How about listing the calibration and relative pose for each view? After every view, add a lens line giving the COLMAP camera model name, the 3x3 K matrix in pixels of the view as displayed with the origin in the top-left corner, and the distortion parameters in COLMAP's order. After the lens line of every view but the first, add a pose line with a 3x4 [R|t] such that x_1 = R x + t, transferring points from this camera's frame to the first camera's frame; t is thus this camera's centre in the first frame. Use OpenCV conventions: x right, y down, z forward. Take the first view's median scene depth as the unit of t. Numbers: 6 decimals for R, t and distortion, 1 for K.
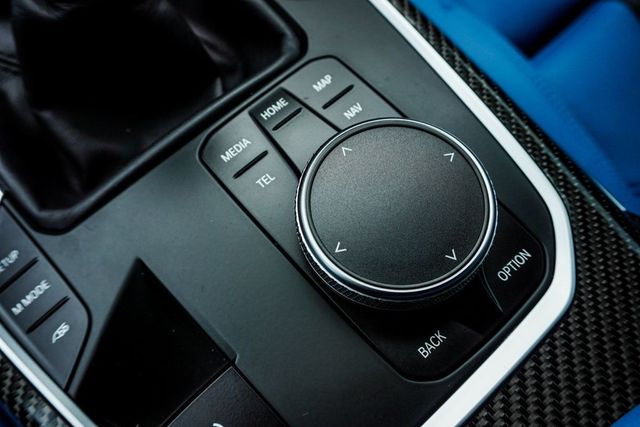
lens RADIAL K [[548.2, 0, 320.2], [0, 548.2, 218.2], [0, 0, 1]] dist [-0.006841, 0.019074]
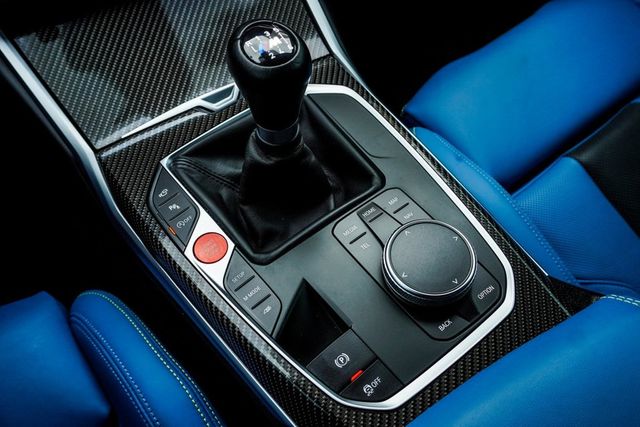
lens RADIAL K [[548.2, 0, 317.7], [0, 548.2, 215.6], [0, 0, 1]] dist [-0.006841, 0.019074]
pose [[0.997386, 0.061617, -0.037747, -0.205974], [-0.067899, 0.977886, -0.197809, 0.236061], [0.024724, 0.199855, 0.979513, -1.026253]]
